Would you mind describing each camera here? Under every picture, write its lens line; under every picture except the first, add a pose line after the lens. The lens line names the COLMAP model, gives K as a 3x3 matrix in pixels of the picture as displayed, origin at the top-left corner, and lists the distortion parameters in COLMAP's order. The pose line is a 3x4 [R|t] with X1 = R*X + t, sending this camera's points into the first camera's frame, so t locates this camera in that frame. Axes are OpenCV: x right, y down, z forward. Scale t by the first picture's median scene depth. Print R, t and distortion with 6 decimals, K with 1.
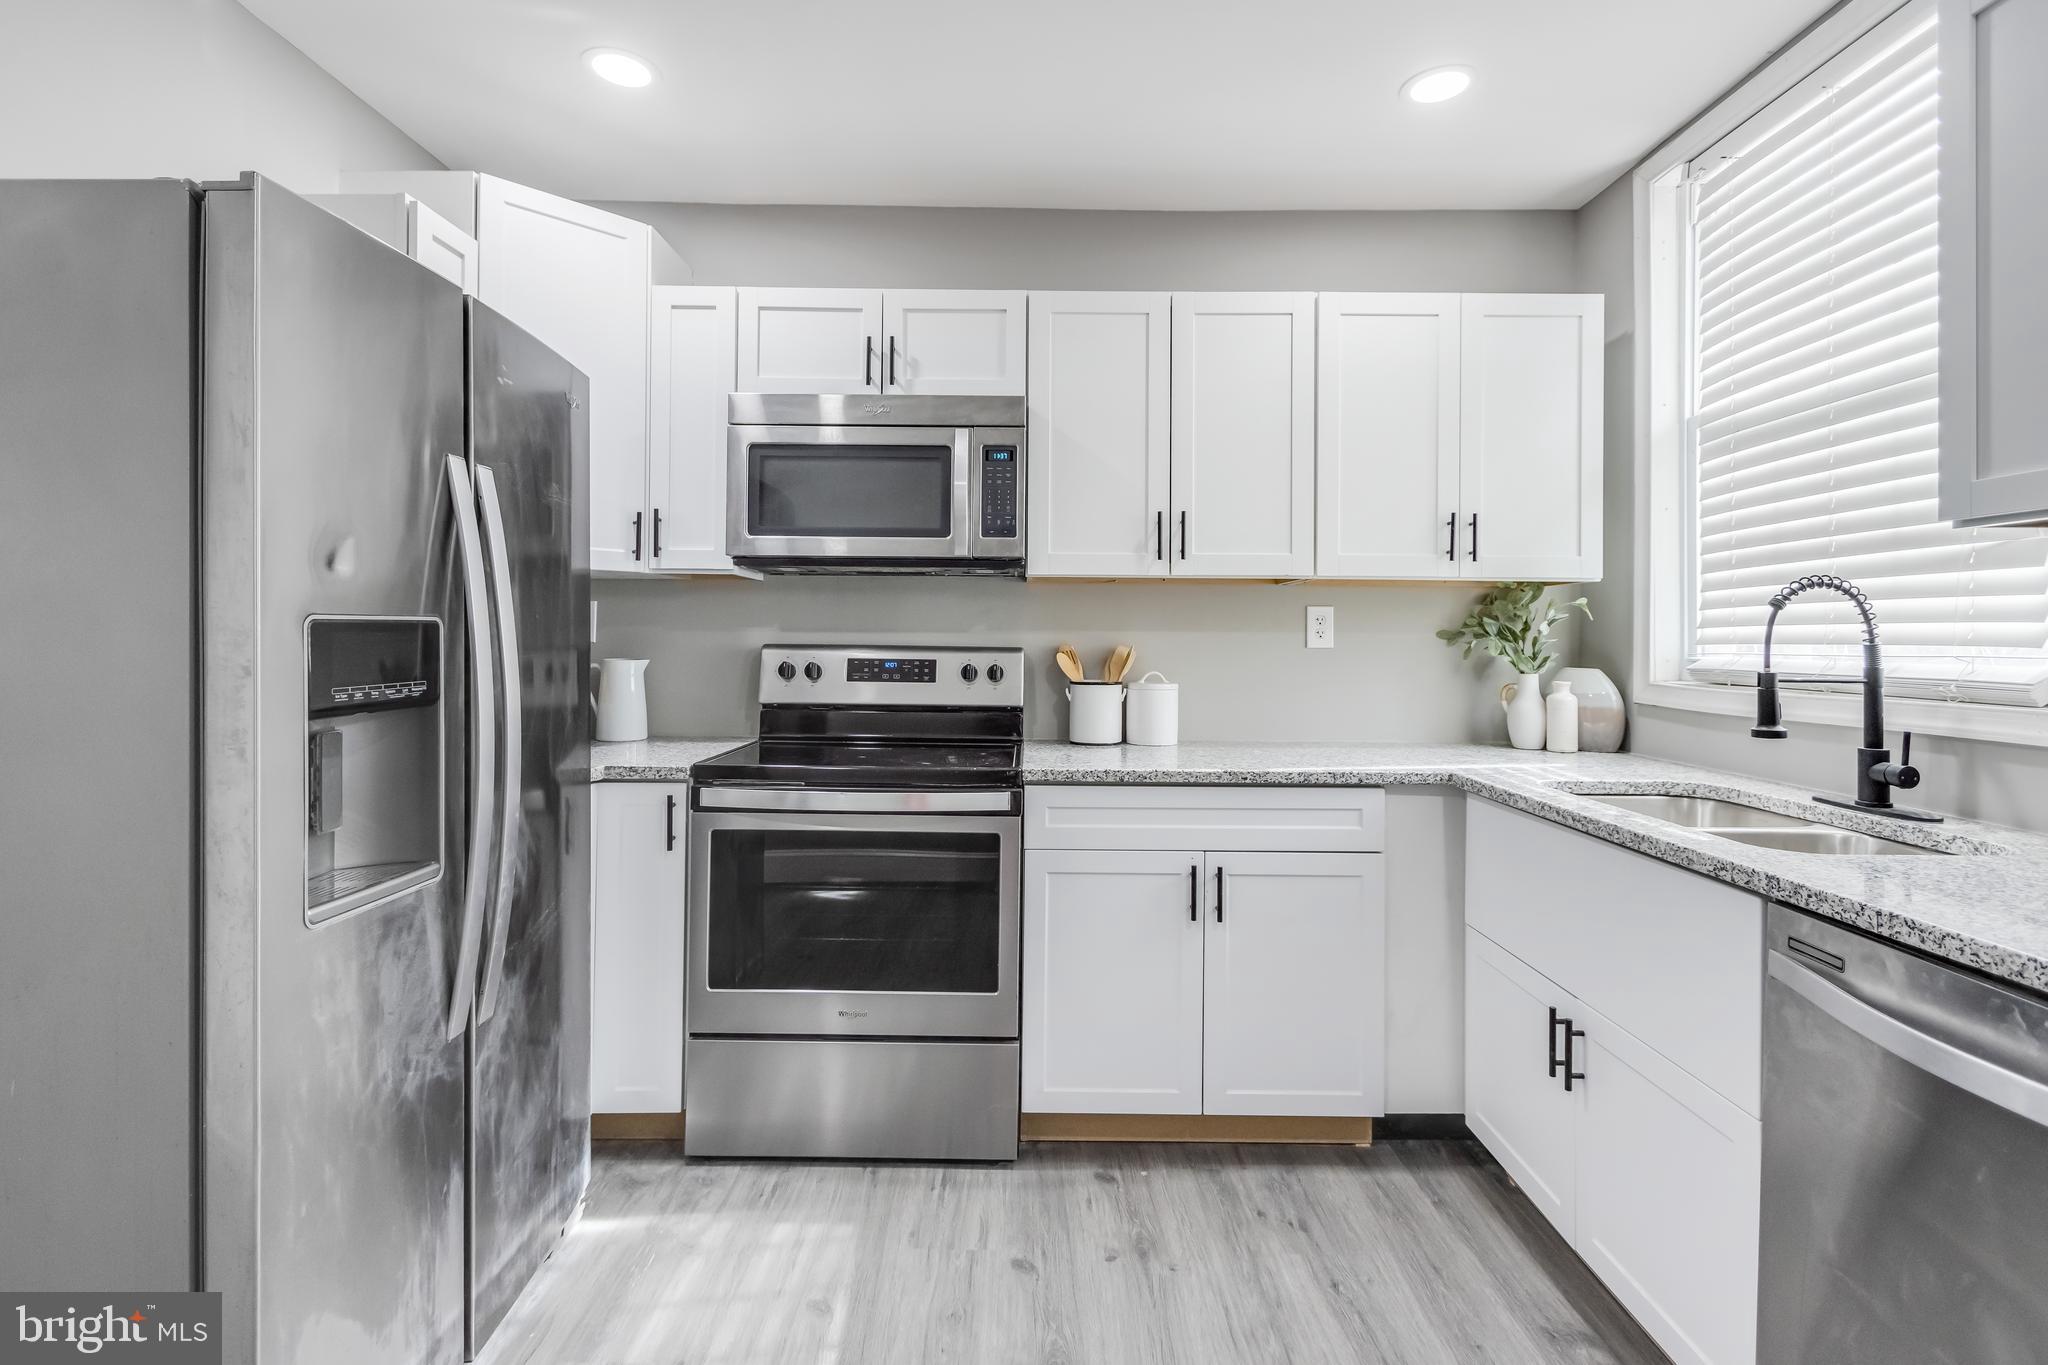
lens RADIAL K [[986.5, 0, 1006.3], [0, 986.5, 647.3], [0, 0, 1]] dist [0.002095, 0.001958]
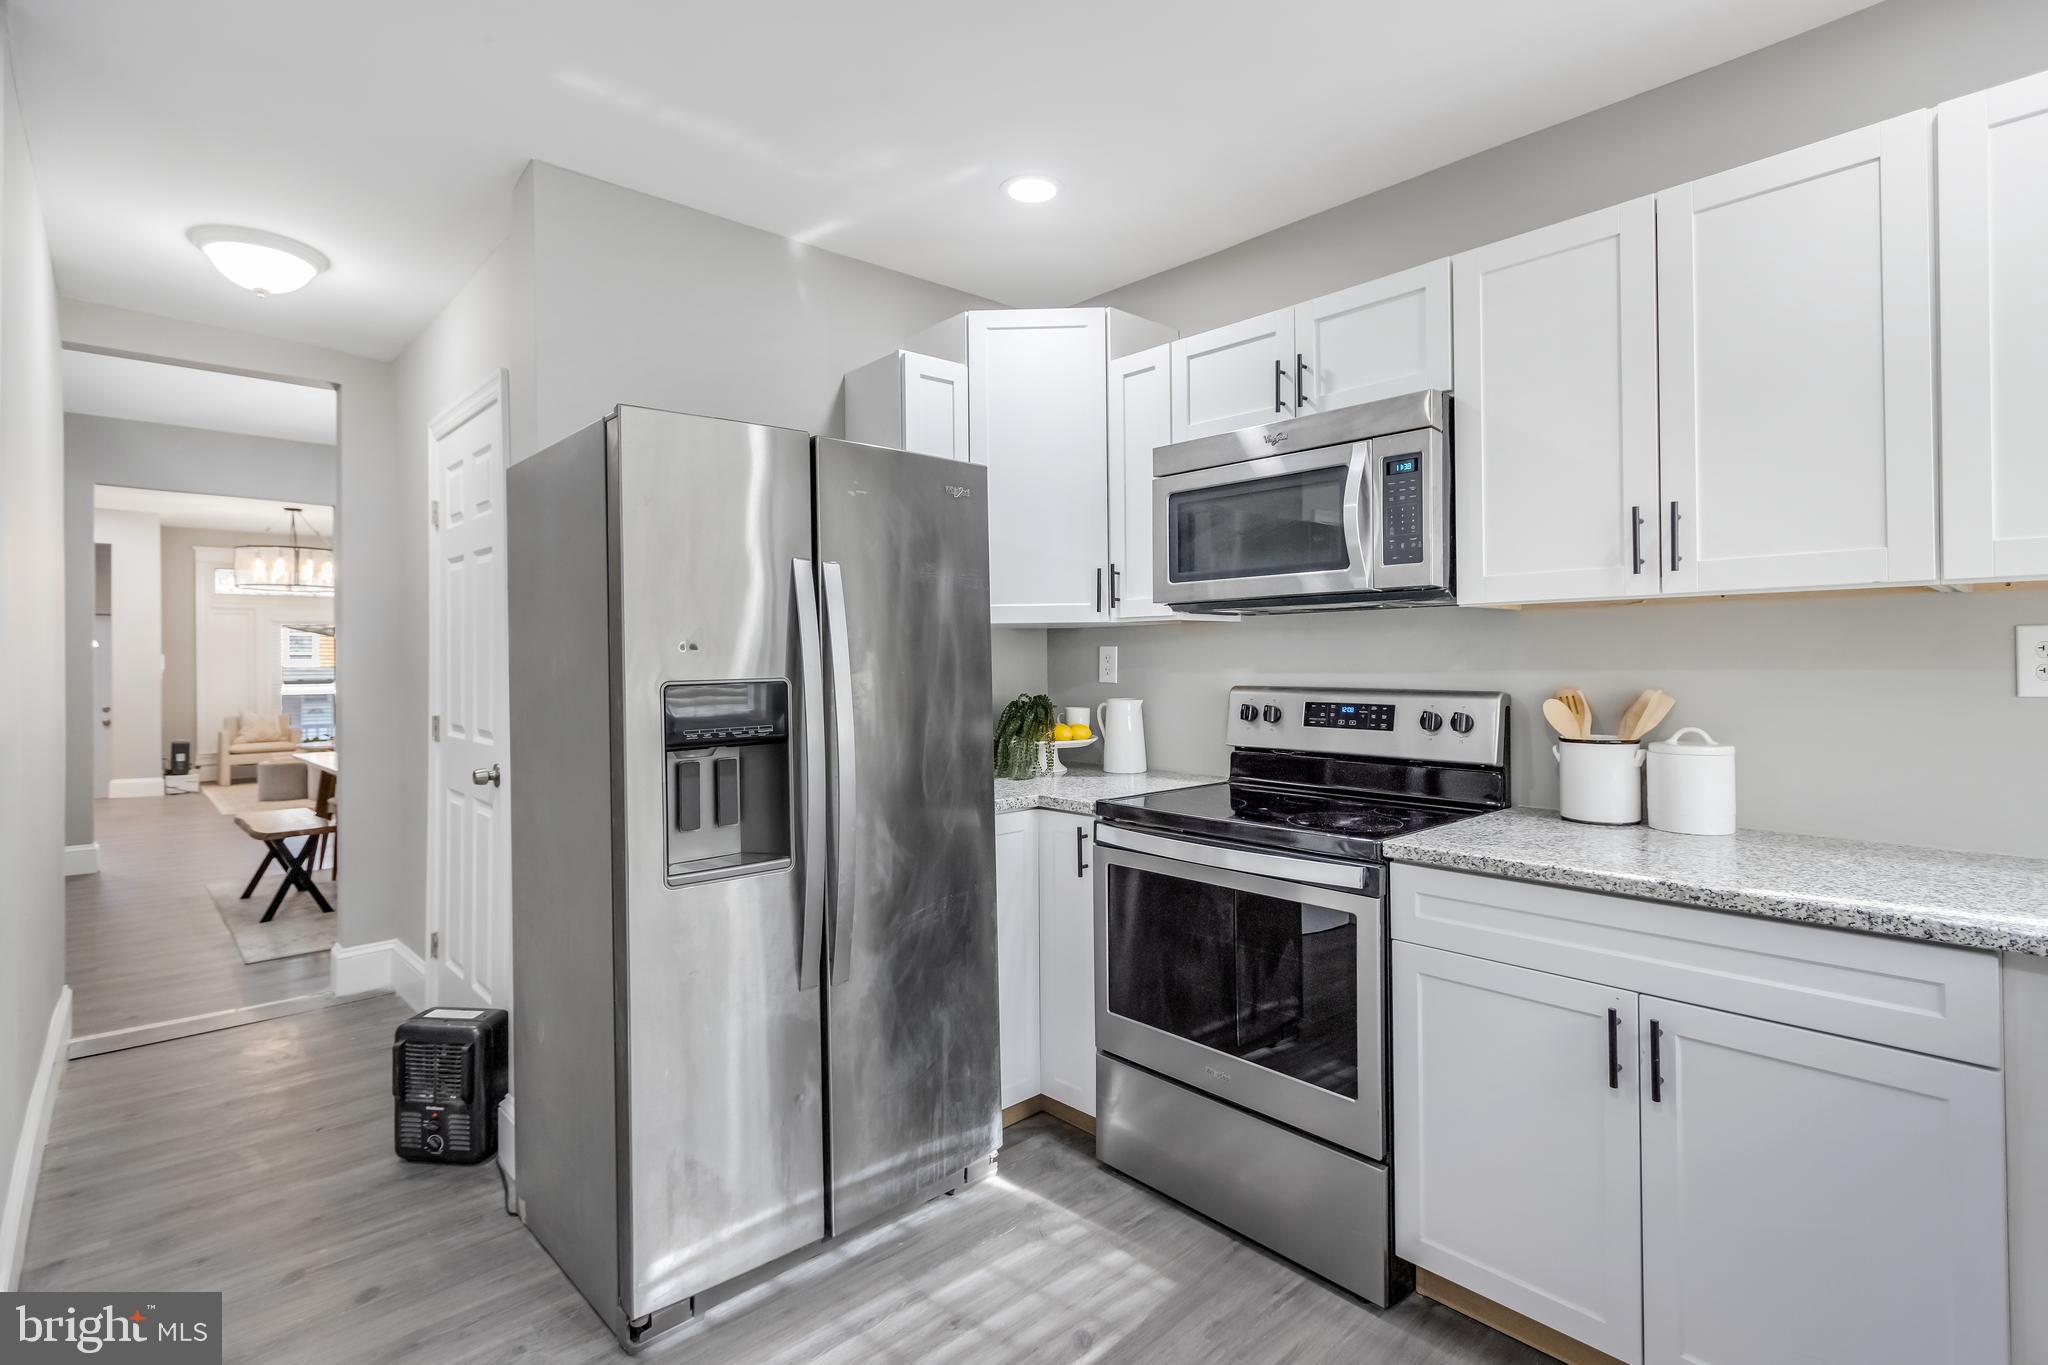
lens RADIAL K [[986.5, 0, 1017.3], [0, 986.5, 668.7], [0, 0, 1]] dist [0.002095, 0.001958]
pose [[0.668650, -0.007652, -0.743538, 0.397363], [0.008745, 0.999959, -0.002428, -0.022678], [0.743526, -0.004879, 0.668689, 0.192274]]
